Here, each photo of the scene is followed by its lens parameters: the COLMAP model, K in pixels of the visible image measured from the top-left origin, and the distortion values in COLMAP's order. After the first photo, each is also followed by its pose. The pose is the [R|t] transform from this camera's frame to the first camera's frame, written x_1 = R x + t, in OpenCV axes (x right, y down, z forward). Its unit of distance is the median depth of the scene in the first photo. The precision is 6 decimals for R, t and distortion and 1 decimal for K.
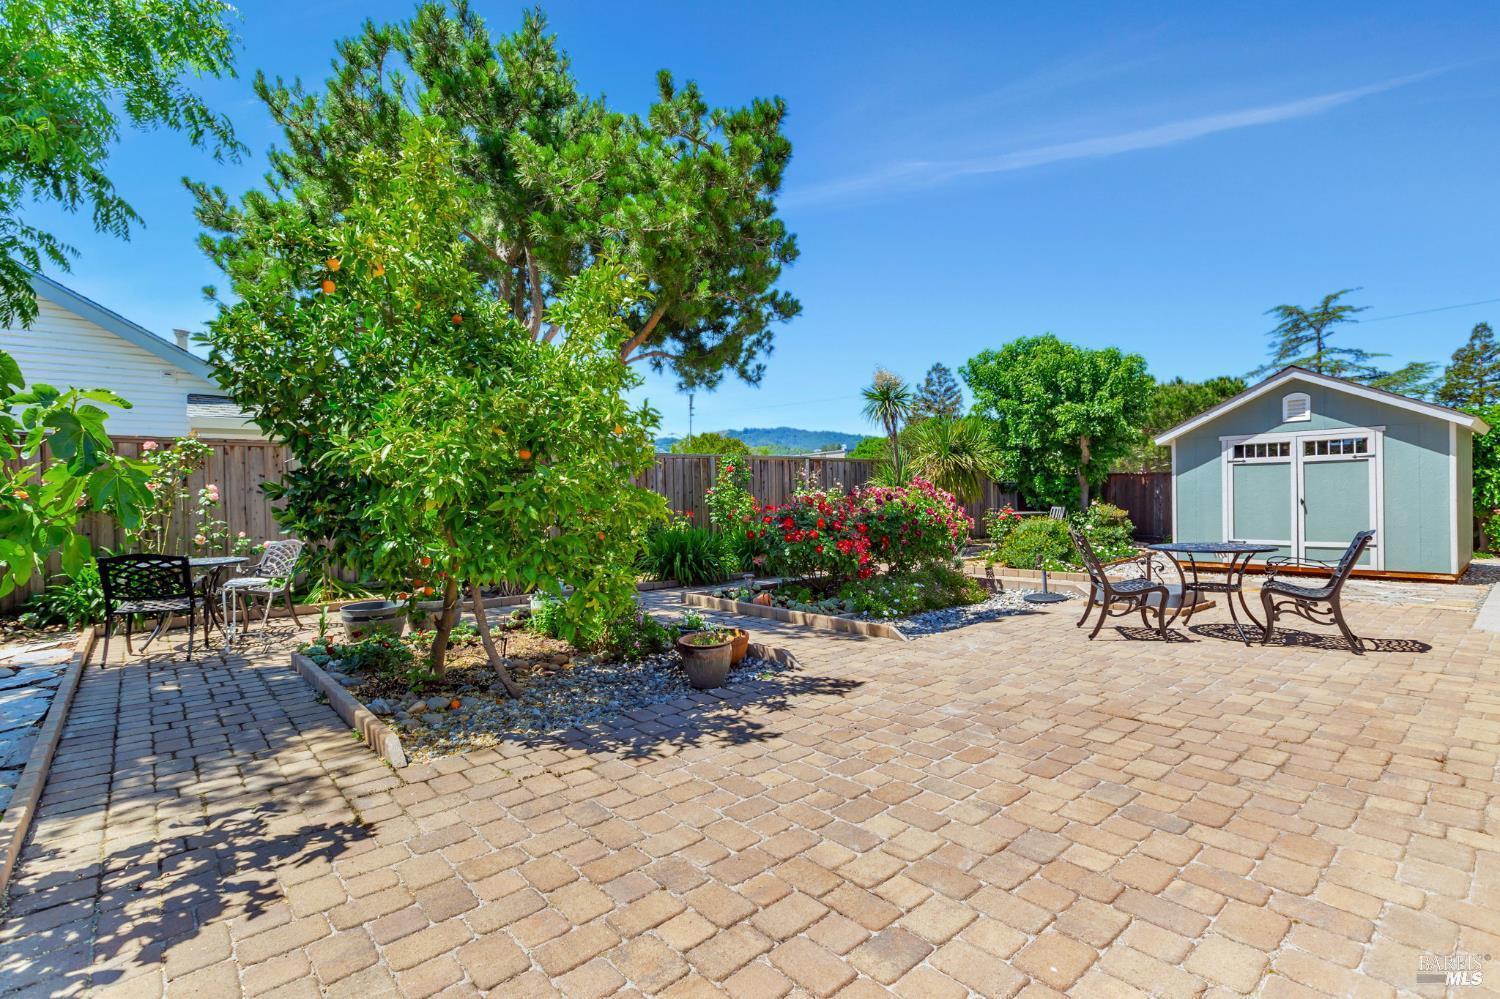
lens RADIAL K [[702.3, 0, 750.0], [0, 702.3, 499.5], [0, 0, 1]] dist [0.000796, -0.000490]
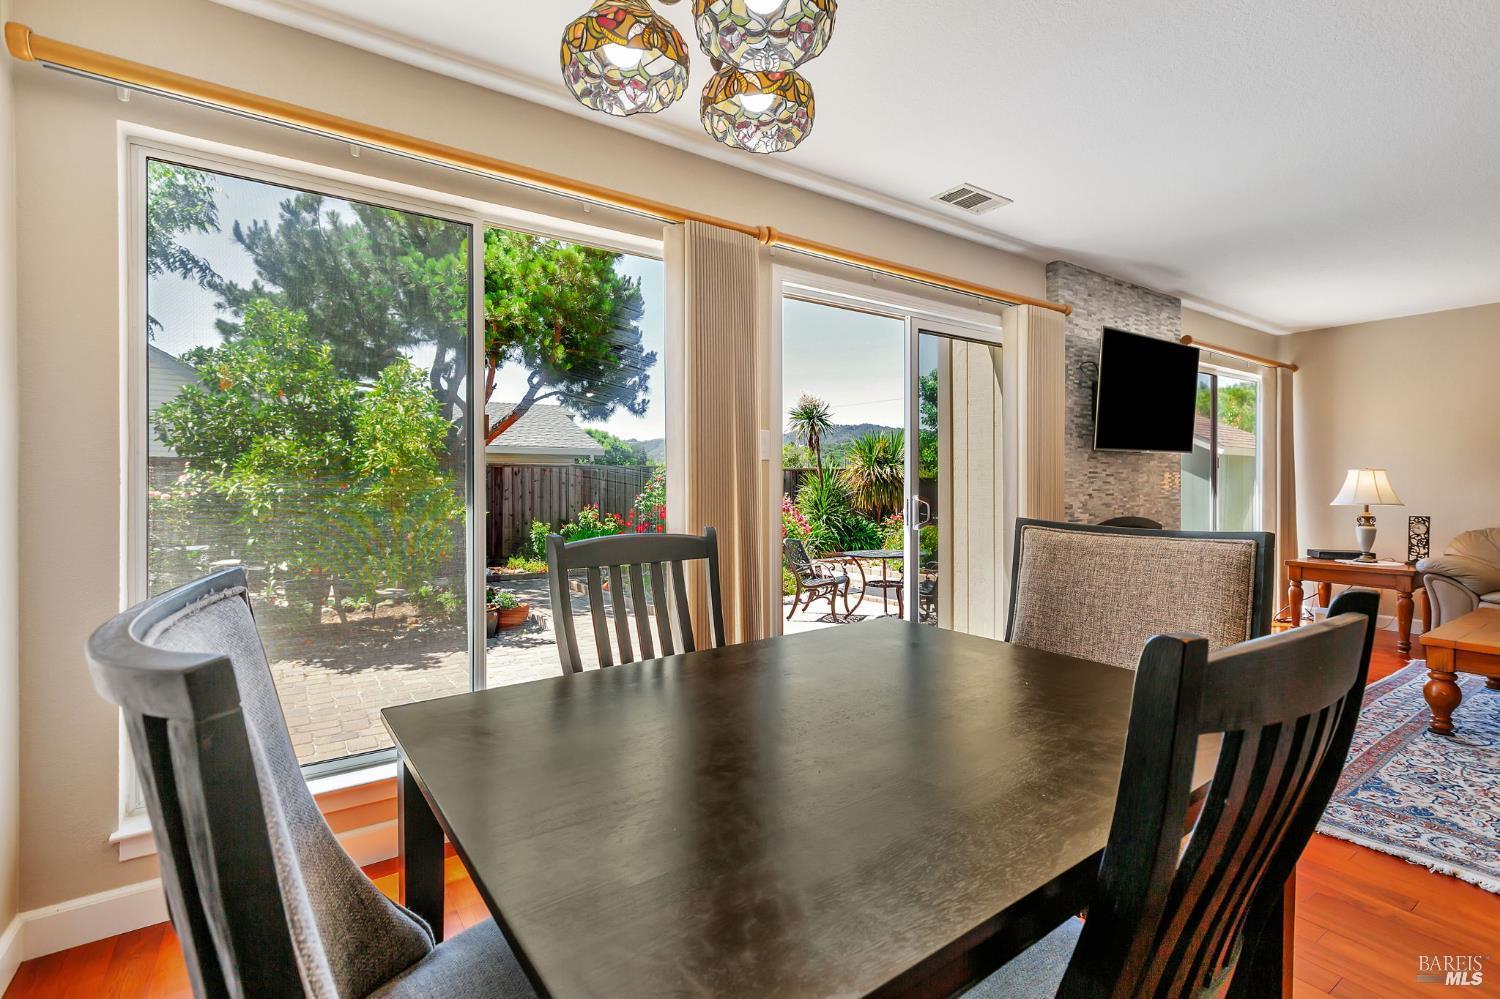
lens RADIAL K [[671.8, 0, 729.0], [0, 671.8, 489.7], [0, 0, 1]] dist [0.003089, 0.000552]
pose [[0.992812, 0.006547, -0.119503, 0.320956], [-0.007988, 0.999901, -0.011577, -0.018798], [0.119415, 0.012448, 0.992766, -0.182379]]
